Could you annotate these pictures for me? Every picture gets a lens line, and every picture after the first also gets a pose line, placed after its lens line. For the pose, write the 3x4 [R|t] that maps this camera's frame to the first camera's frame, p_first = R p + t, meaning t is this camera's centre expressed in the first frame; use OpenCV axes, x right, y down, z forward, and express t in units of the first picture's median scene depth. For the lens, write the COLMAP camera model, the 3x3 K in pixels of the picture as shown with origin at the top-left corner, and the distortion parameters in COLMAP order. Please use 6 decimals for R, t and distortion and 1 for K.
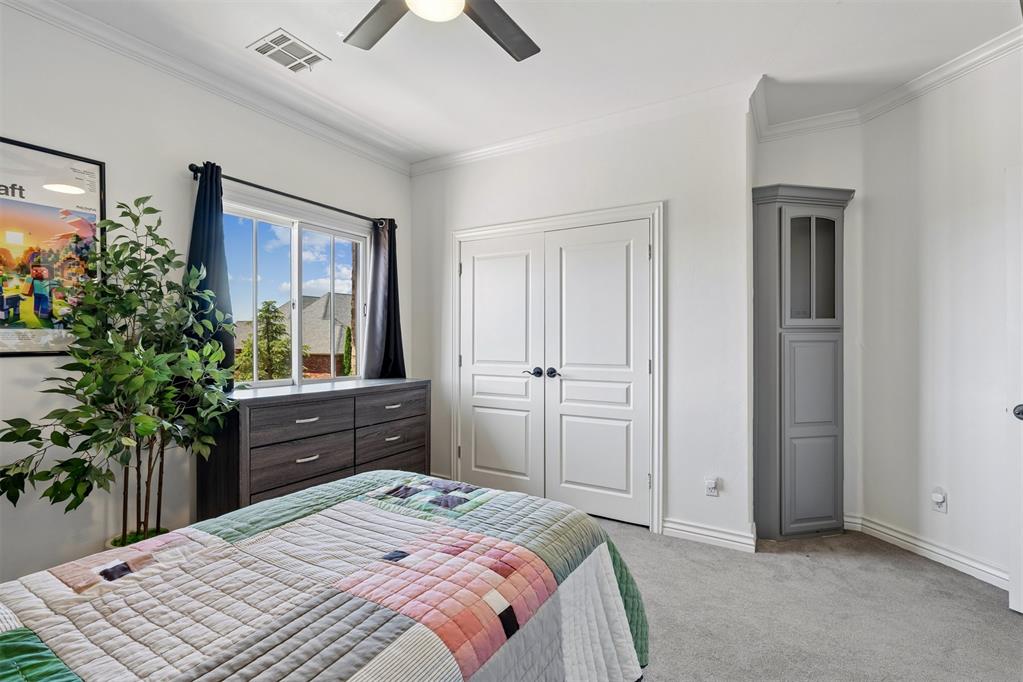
lens RADIAL K [[466.8, 0, 512.2], [0, 466.8, 342.0], [0, 0, 1]] dist [-0.003458, -0.000200]
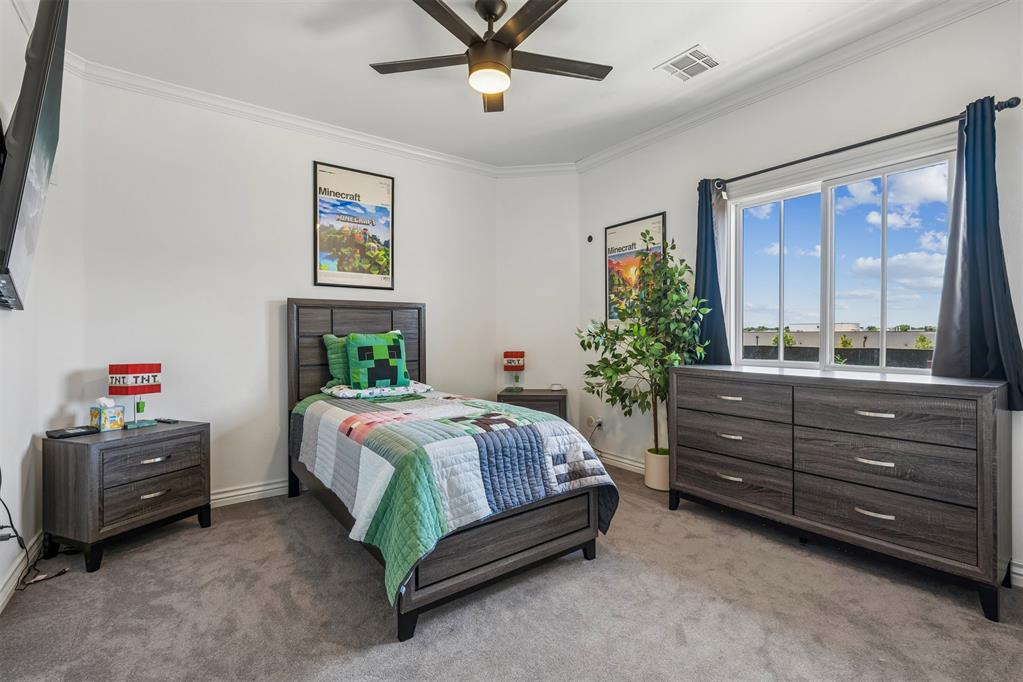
lens RADIAL K [[466.8, 0, 513.5], [0, 466.8, 333.6], [0, 0, 1]] dist [-0.003458, -0.000200]
pose [[-0.389777, 0.003032, -0.920904, 0.579112], [0.005966, 0.999982, 0.000767, 0.021445], [0.920890, -0.005195, -0.389788, 0.827175]]
